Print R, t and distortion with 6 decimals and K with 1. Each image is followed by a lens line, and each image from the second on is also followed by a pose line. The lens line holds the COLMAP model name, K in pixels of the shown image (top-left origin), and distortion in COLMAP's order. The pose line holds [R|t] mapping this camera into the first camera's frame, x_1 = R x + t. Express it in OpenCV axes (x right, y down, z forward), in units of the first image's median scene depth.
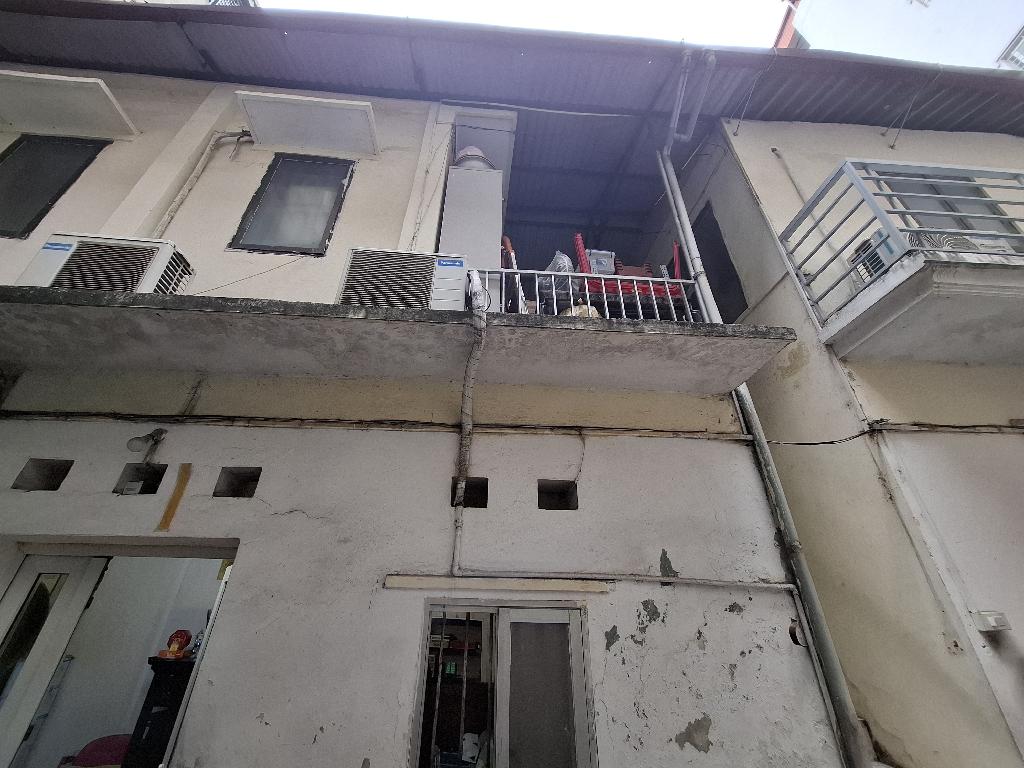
lens RADIAL K [[402.4, 0, 493.8], [0, 402.4, 382.5], [0, 0, 1]] dist [0.000973, -0.002979]
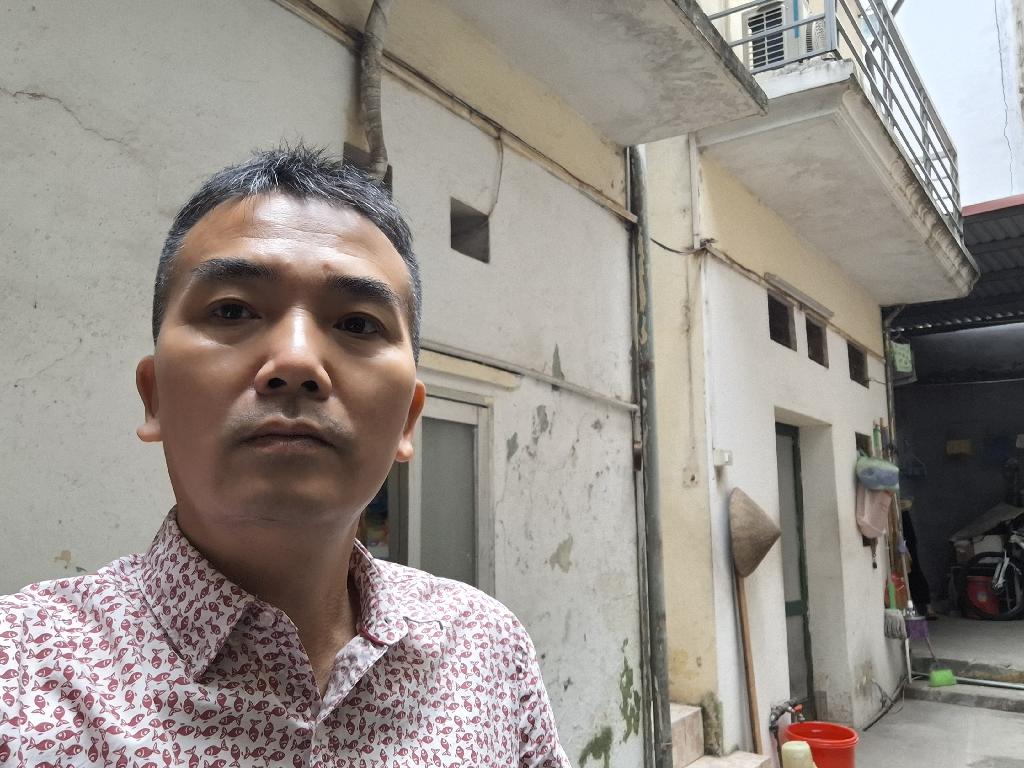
lens RADIAL K [[907.0, 0, 512.0], [0, 907.0, 384.0], [0, 0, 1]] dist [0.062039, 0.000407]
pose [[0.591640, 0.105937, 0.799212, -0.861417], [-0.394654, 0.902487, 0.172528, 0.243536], [-0.703001, -0.417486, 0.575755, 0.139093]]
